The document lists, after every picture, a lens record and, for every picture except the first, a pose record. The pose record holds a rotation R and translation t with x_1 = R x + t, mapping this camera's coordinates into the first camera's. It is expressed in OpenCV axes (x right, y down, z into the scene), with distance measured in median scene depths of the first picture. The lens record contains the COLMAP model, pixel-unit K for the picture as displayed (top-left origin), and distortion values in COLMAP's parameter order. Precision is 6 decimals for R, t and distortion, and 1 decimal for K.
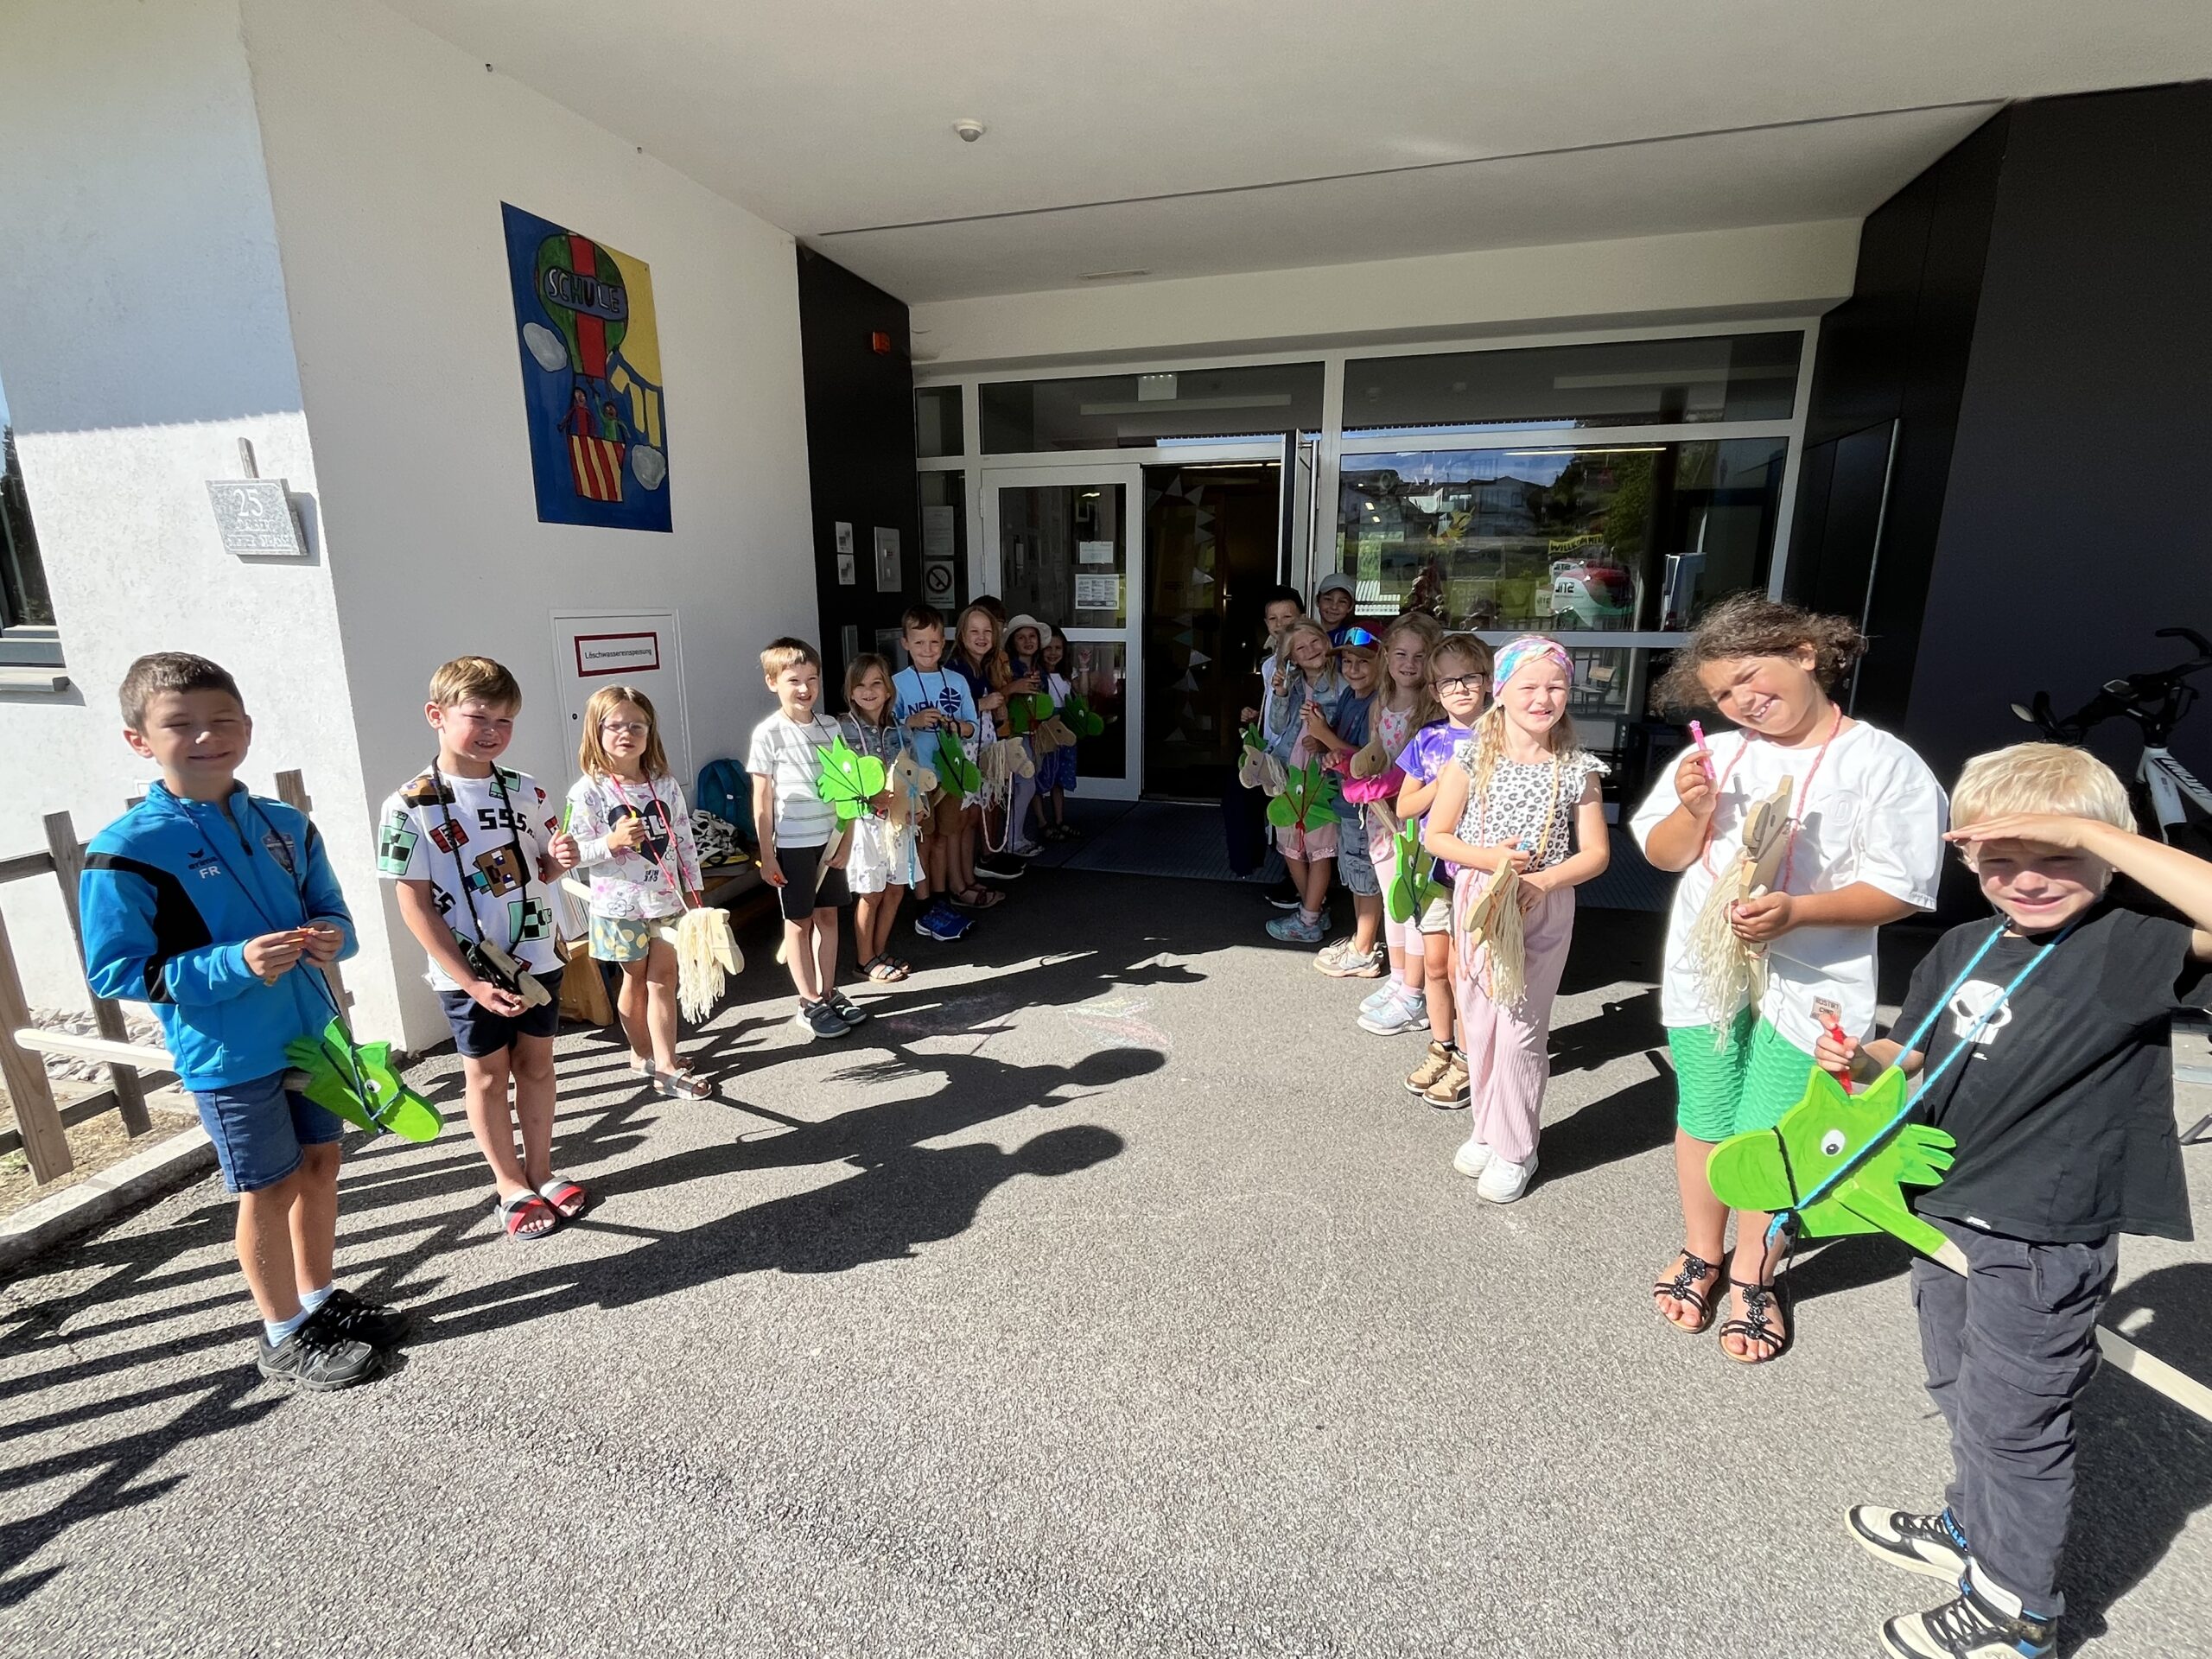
lens RADIAL K [[996.0, 0, 1102.5], [0, 996.0, 822.6], [0, 0, 1]] dist [0.001378, 0.000416]
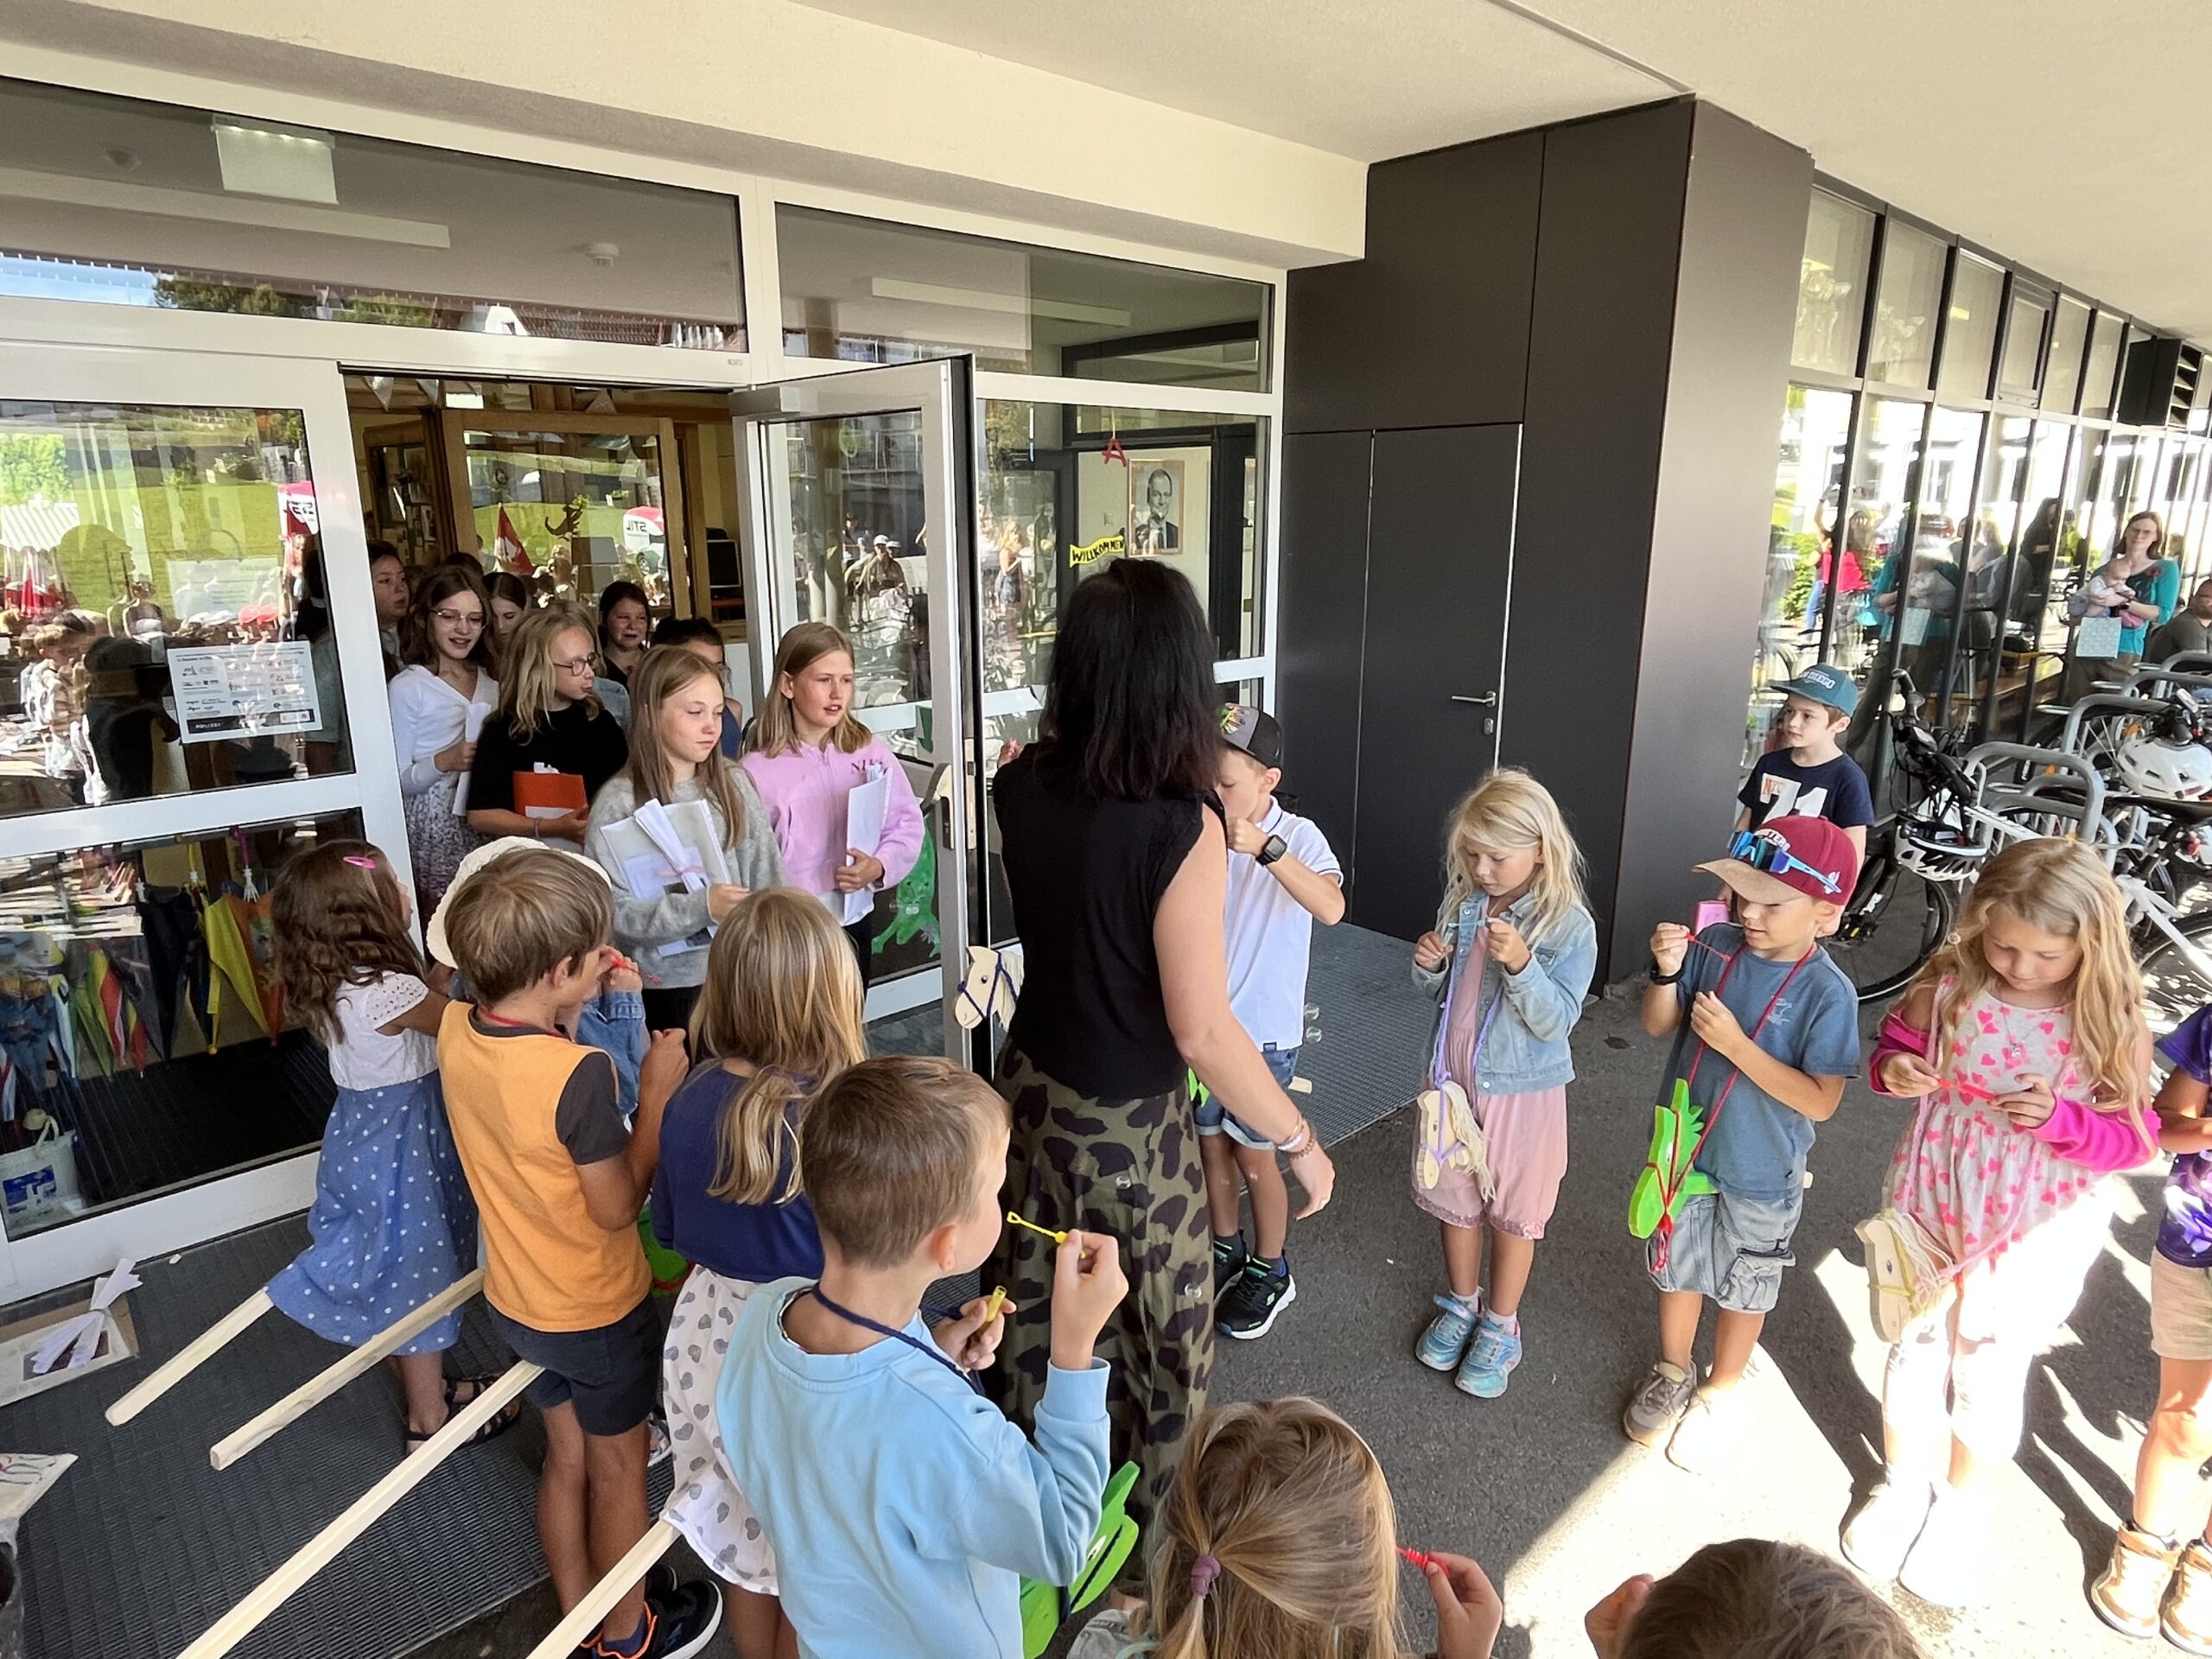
lens RADIAL K [[1285.0, 0, 1091.9], [0, 1285.0, 829.0], [0, 0, 1]] dist [-0.000221, -0.000362]
pose [[0.526332, -0.213404, 0.823064, -0.417792], [0.191900, 0.972830, 0.129520, -0.306479], [-0.828341, 0.089775, 0.552984, 0.783622]]
